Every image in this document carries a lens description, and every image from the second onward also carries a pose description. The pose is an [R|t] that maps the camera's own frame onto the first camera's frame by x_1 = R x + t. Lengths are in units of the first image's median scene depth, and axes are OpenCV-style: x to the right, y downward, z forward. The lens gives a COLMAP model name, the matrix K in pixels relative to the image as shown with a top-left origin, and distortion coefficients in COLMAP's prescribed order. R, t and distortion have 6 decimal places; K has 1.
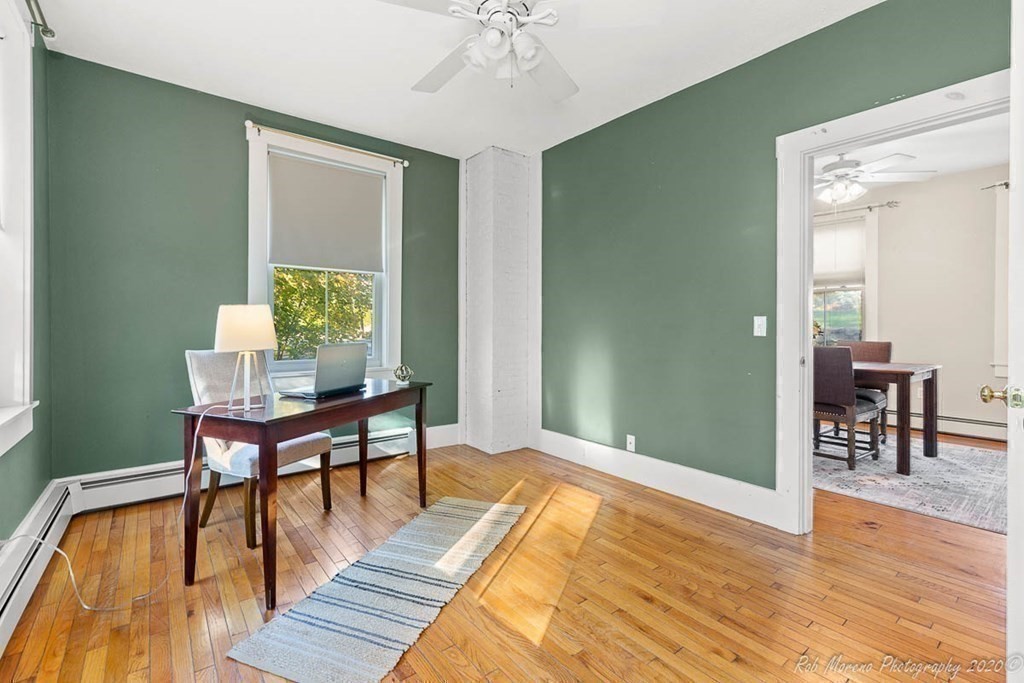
lens RADIAL K [[461.8, 0, 516.5], [0, 461.8, 327.2], [0, 0, 1]] dist [-0.000179, 0.000294]
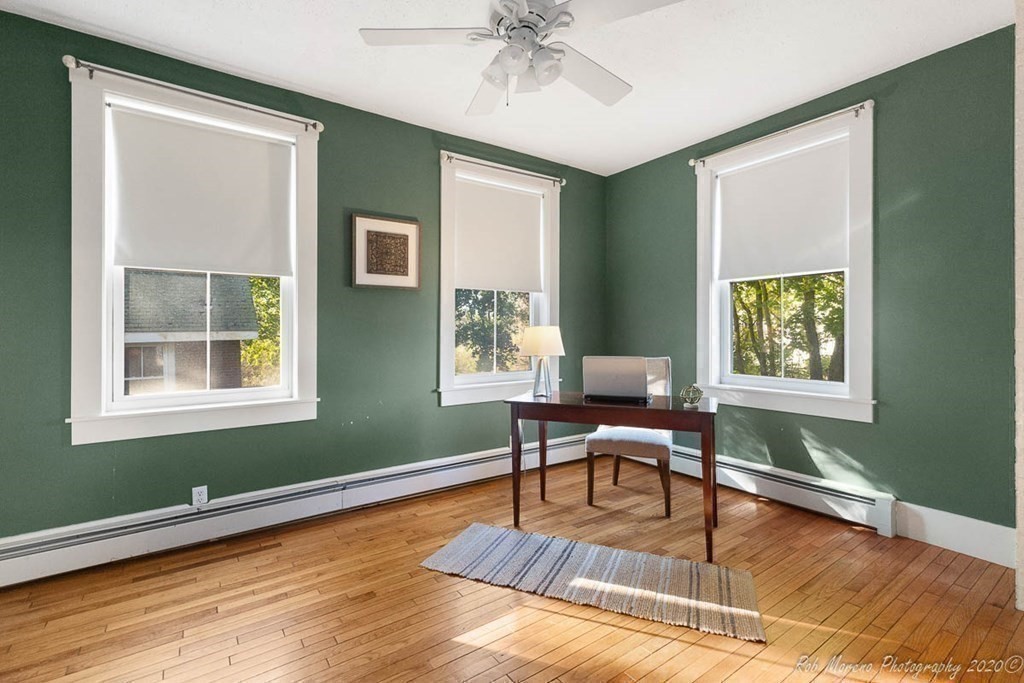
lens RADIAL K [[461.8, 0, 516.5], [0, 461.8, 327.2], [0, 0, 1]] dist [-0.000179, 0.000294]
pose [[-0.053339, -0.013486, -0.998485, 0.706024], [0.002047, 0.999905, -0.013615, -0.018210], [0.998574, -0.002770, -0.053306, 0.764898]]
